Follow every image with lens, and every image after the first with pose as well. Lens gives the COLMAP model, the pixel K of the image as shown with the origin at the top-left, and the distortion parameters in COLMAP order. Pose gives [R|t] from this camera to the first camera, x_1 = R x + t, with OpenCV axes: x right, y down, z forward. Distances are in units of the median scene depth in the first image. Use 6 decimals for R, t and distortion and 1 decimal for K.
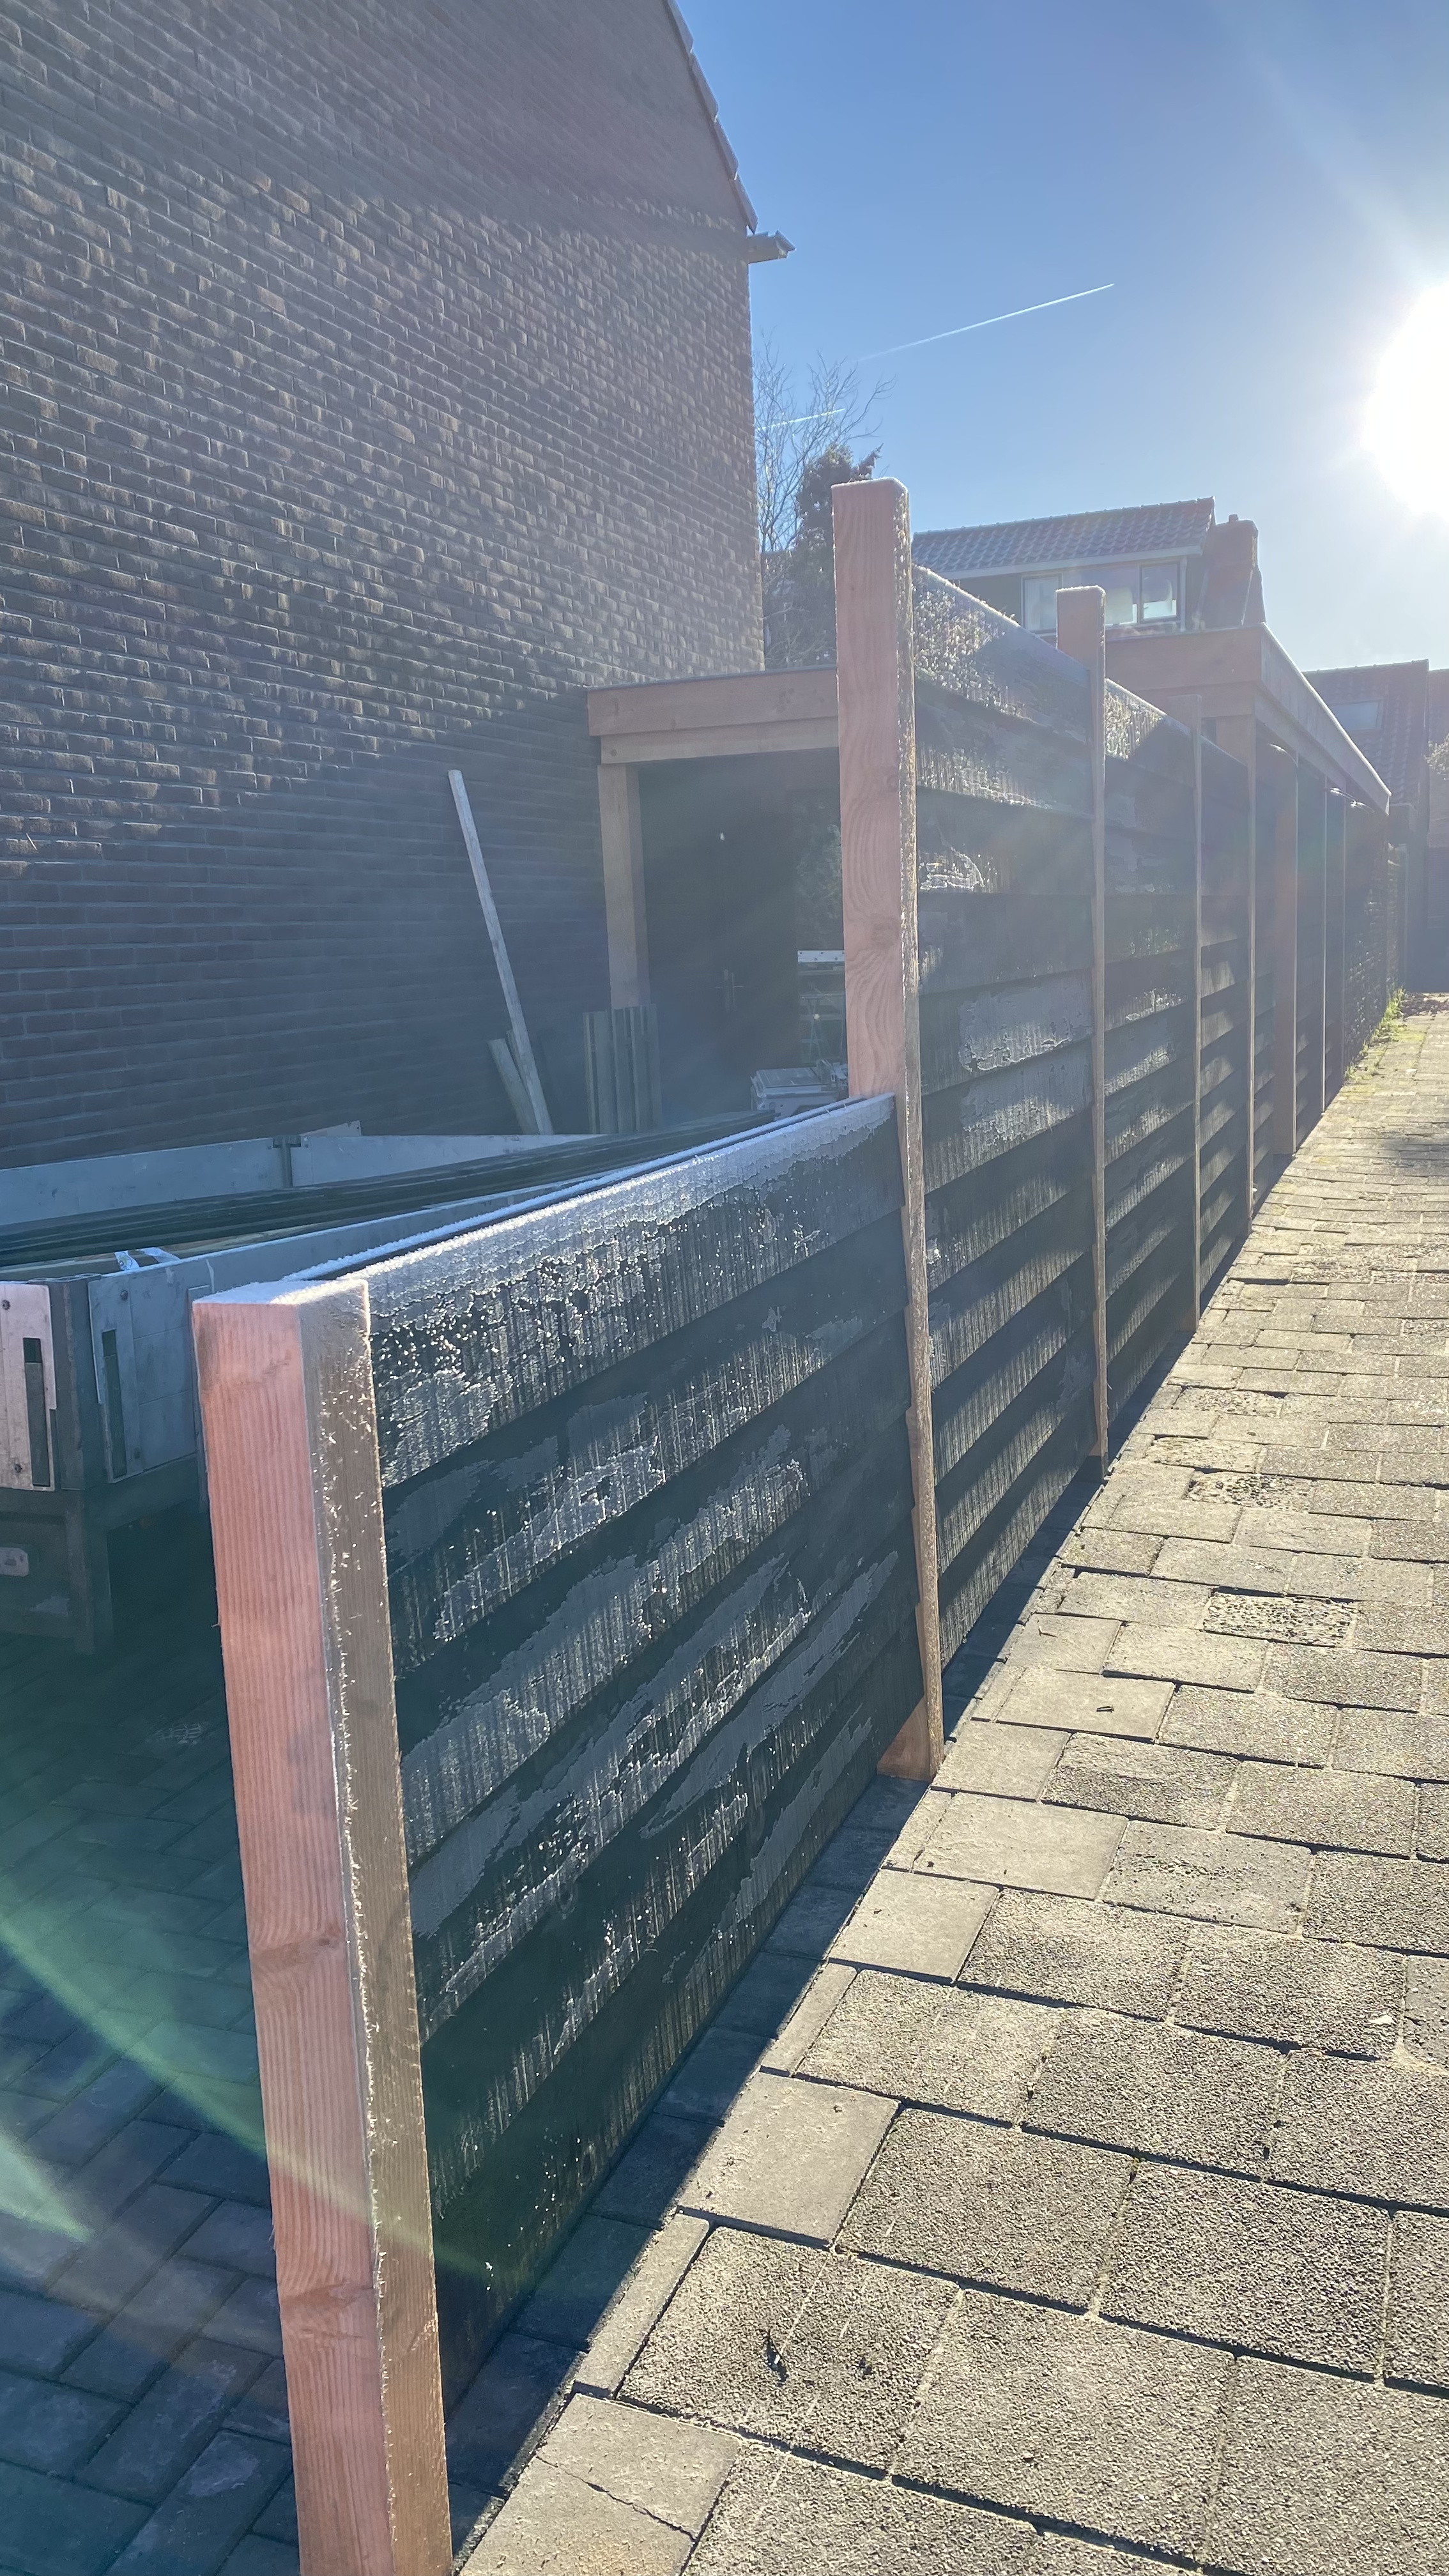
lens RADIAL K [[1994.3, 0, 712.4], [0, 1994.3, 1279.1], [0, 0, 1]] dist [0.009427, -0.001122]
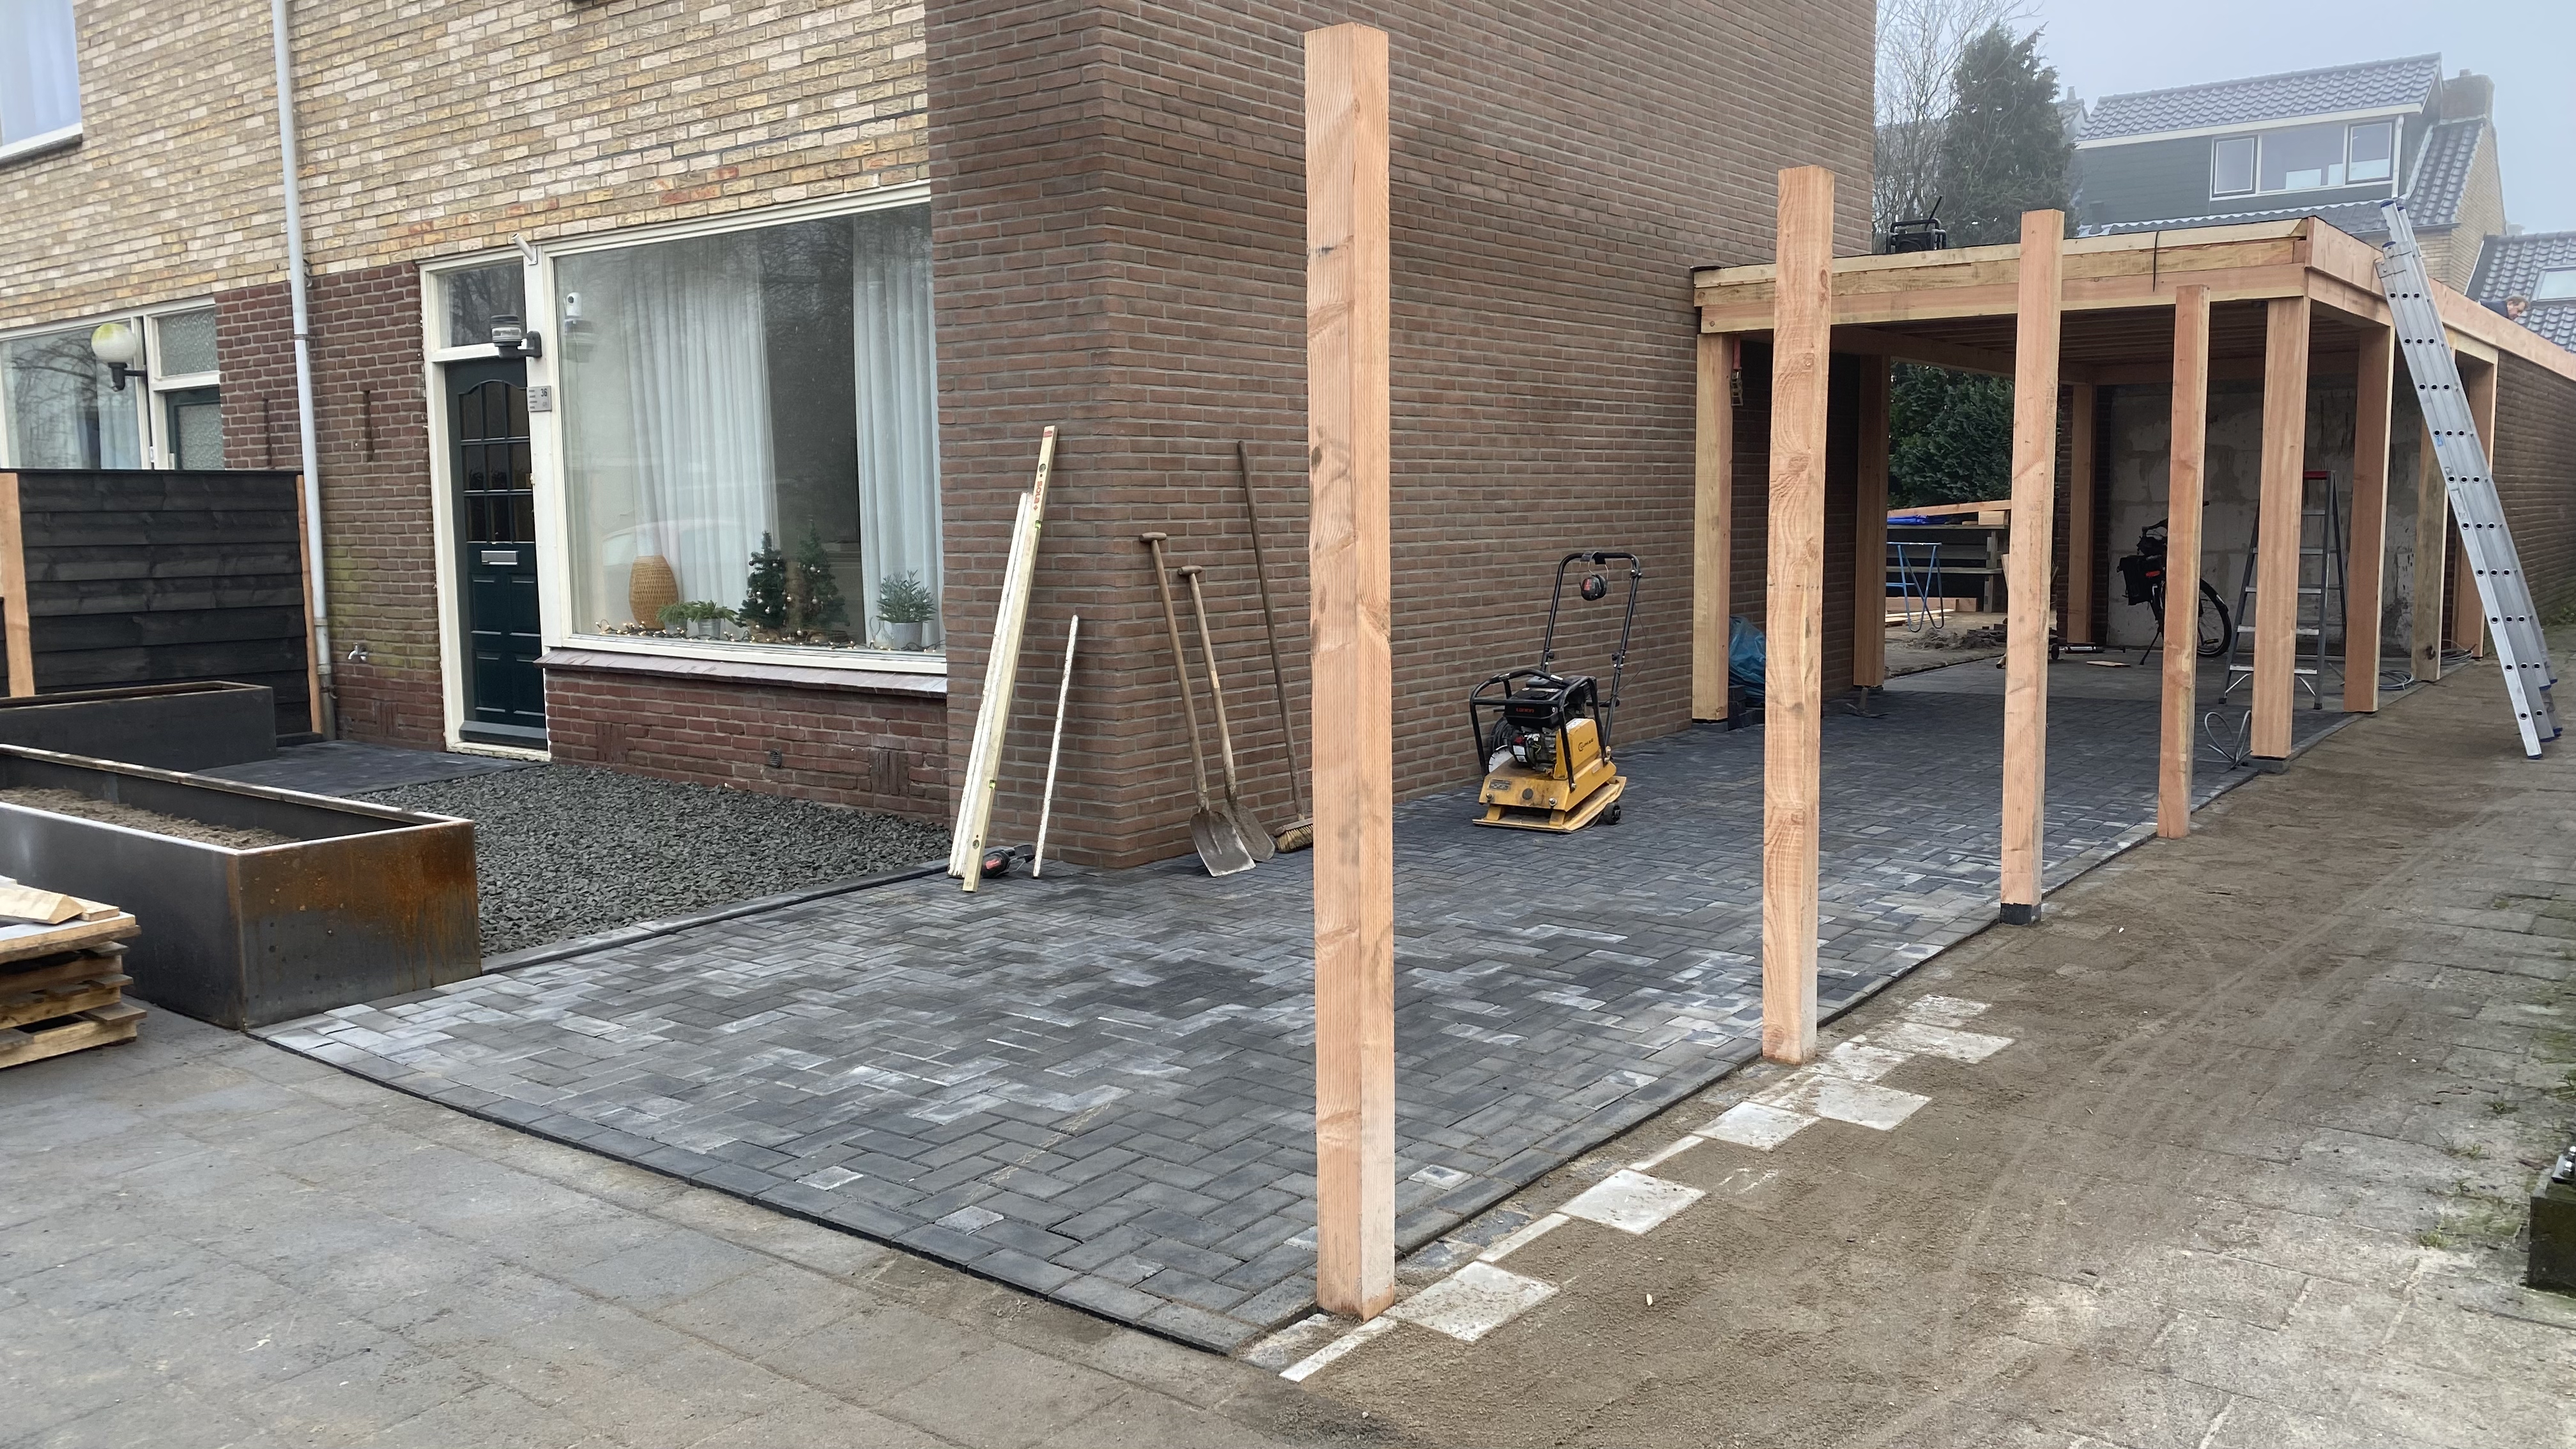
lens RADIAL K [[1977.7, 0, 1271.5], [0, 1977.7, 712.8], [0, 0, 1]] dist [0.073926, -0.134211]
pose [[0.954845, 0.063650, -0.290206, 0.049875], [-0.080742, 0.995612, -0.047294, 0.034576], [0.285922, 0.068590, 0.955795, -0.156466]]
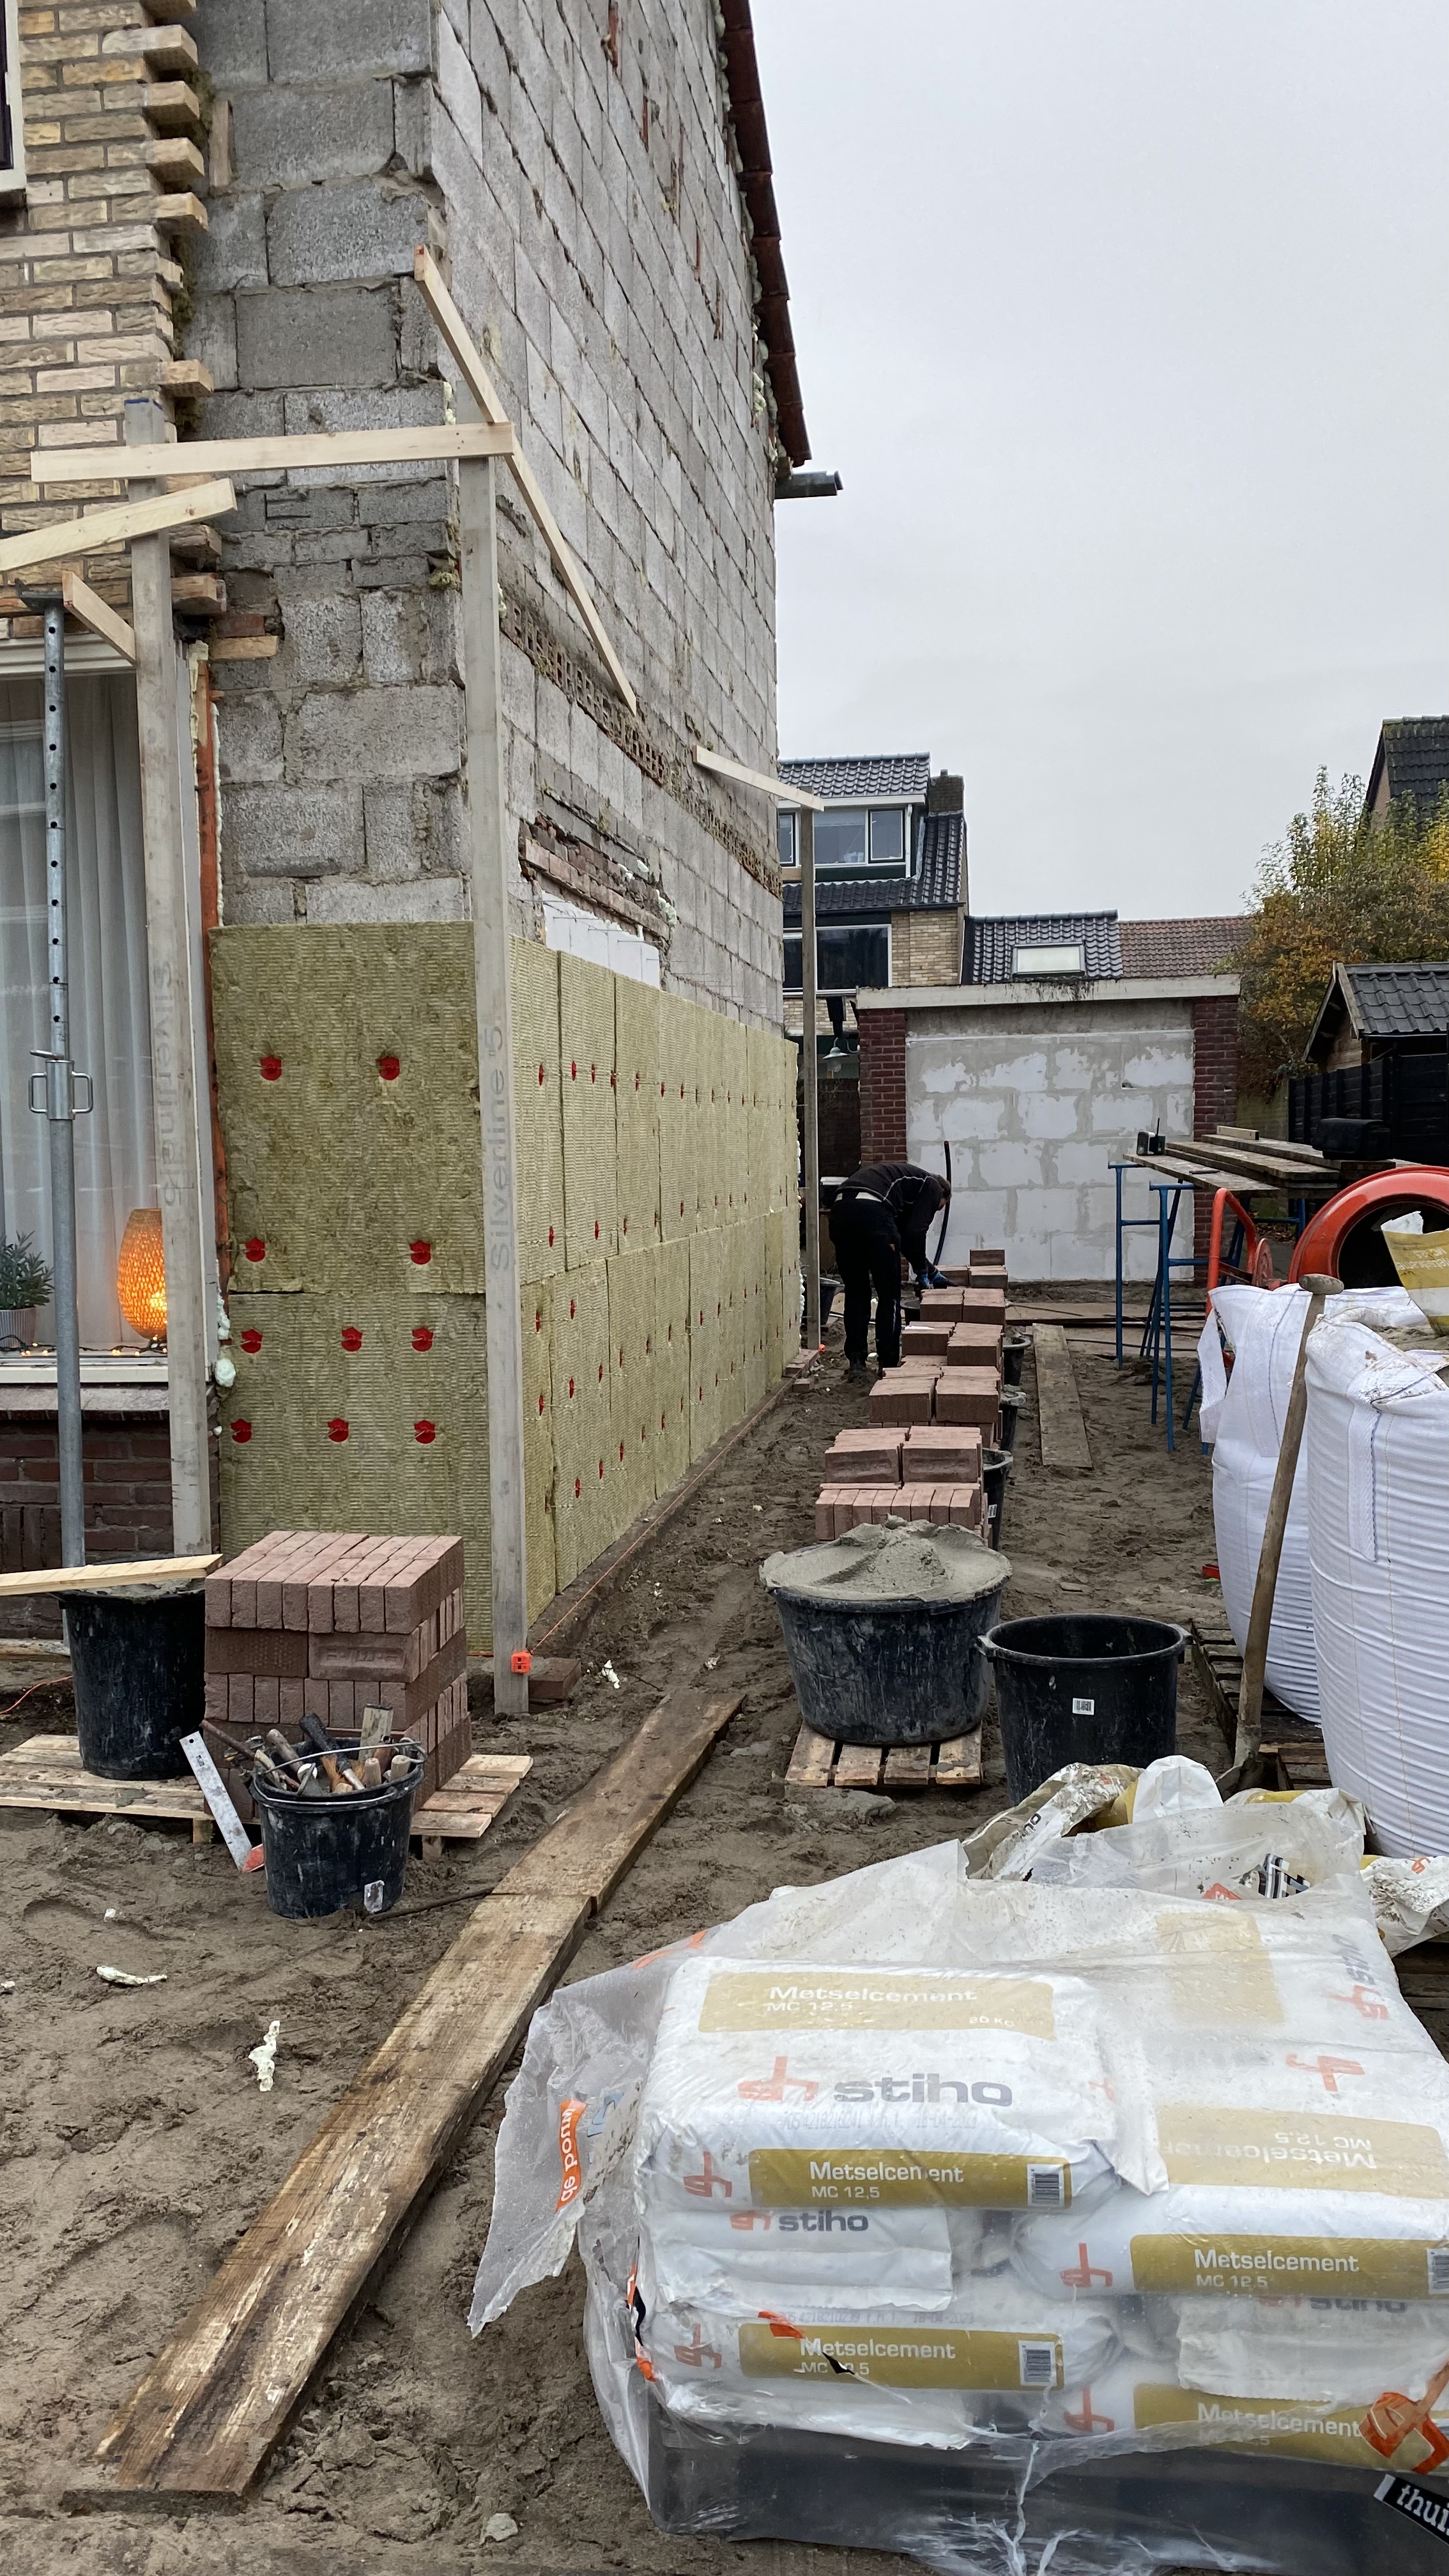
lens RADIAL K [[1994.0, 0, 727.5], [0, 1994.0, 1296.0], [0, 0, 1]] dist [0.038954, -0.026151]
pose [[0.977185, 0.010497, 0.212130, -0.264172], [0.011165, 0.994858, -0.100662, 0.023938], [-0.212096, 0.100734, 0.972043, 0.013778]]
